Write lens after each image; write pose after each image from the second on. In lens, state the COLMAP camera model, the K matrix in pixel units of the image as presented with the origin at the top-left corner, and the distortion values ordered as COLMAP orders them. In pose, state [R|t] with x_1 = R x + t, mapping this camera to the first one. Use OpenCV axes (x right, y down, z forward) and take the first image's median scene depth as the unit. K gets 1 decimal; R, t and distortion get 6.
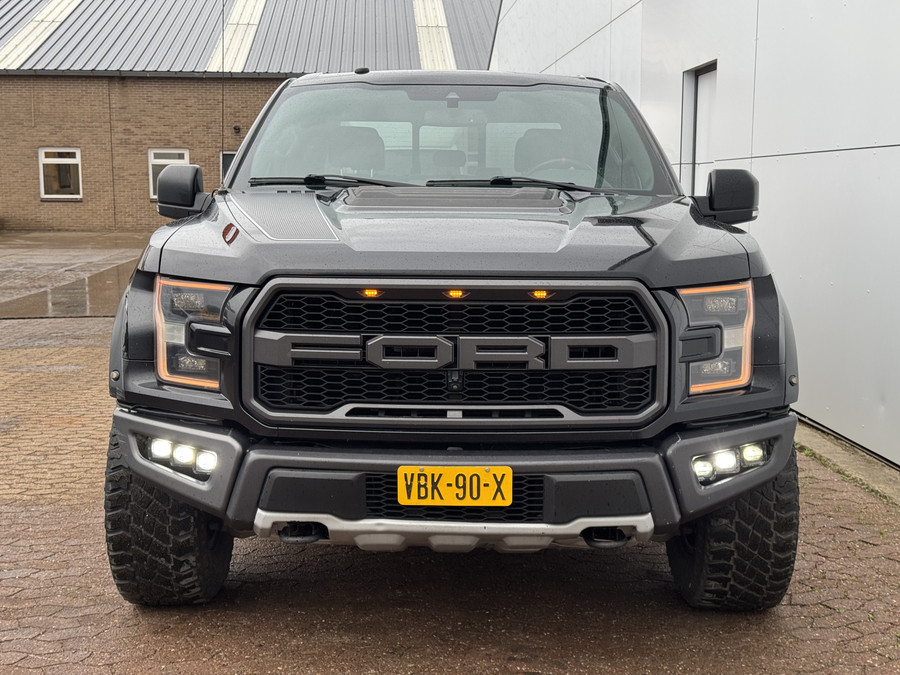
lens RADIAL K [[1281.3, 0, 450.0], [0, 1281.3, 337.5], [0, 0, 1]] dist [0.091553, 0.018912]
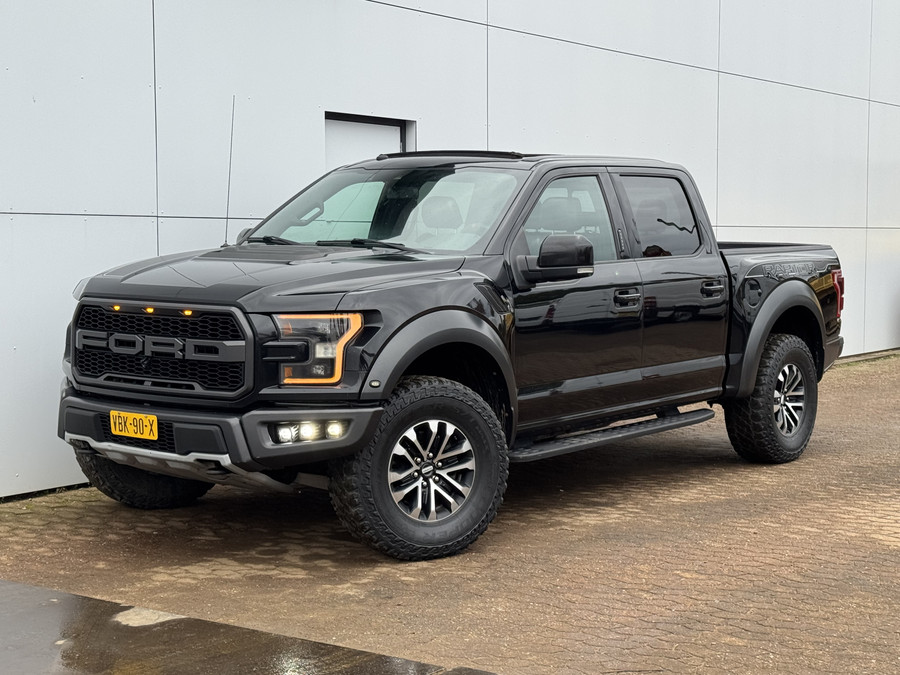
lens RADIAL K [[1483.5, 0, 450.0], [0, 1483.5, 337.5], [0, 0, 1]] dist [0.054099, 0.175023]
pose [[0.805216, 0.047688, -0.591061, 1.453730], [-0.075027, 0.996944, -0.021776, 0.013403], [0.588216, 0.061880, 0.806333, -0.319625]]
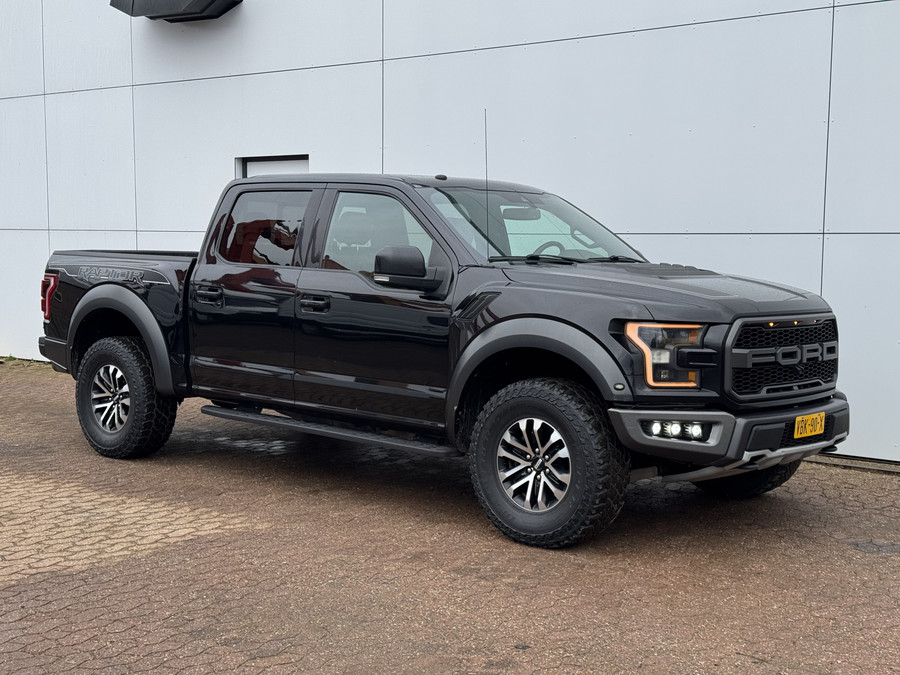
lens RADIAL K [[1281.3, 0, 450.0], [0, 1281.3, 337.5], [0, 0, 1]] dist [0.091553, 0.018912]
pose [[0.673879, -0.047426, 0.737318, -1.718539], [0.075194, 0.997158, -0.004585, -0.042770], [-0.735005, 0.058532, 0.675531, 0.101580]]
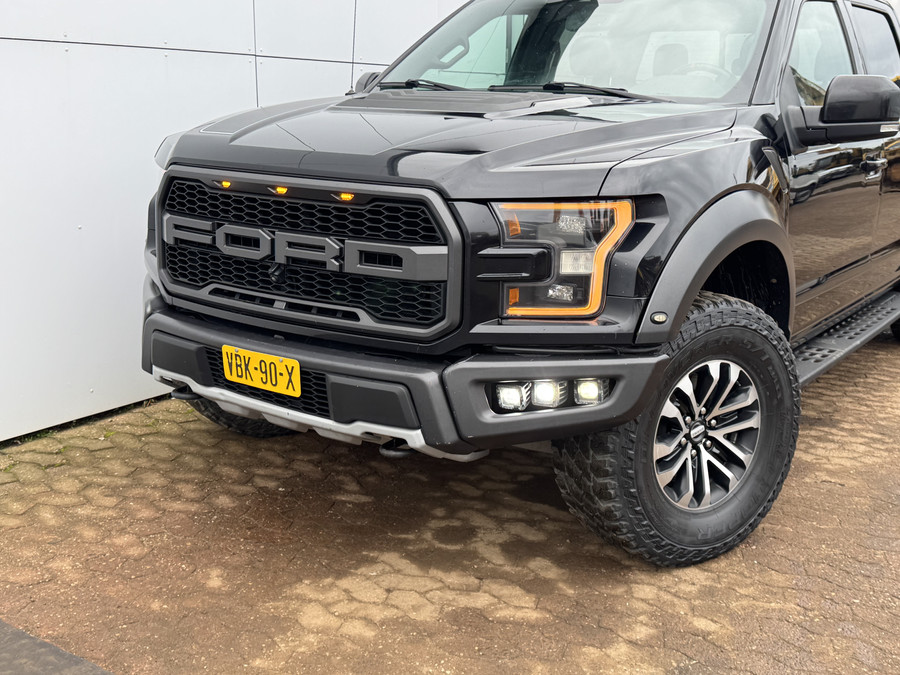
lens RADIAL K [[1032.7, 0, 450.0], [0, 1032.7, 337.5], [0, 0, 1]] dist [0.103710, -0.031109]
pose [[0.821029, 0.141411, -0.553095, 0.602845], [-0.081713, 0.987969, 0.131300, -0.037942], [0.565008, -0.062606, 0.822707, 0.373010]]
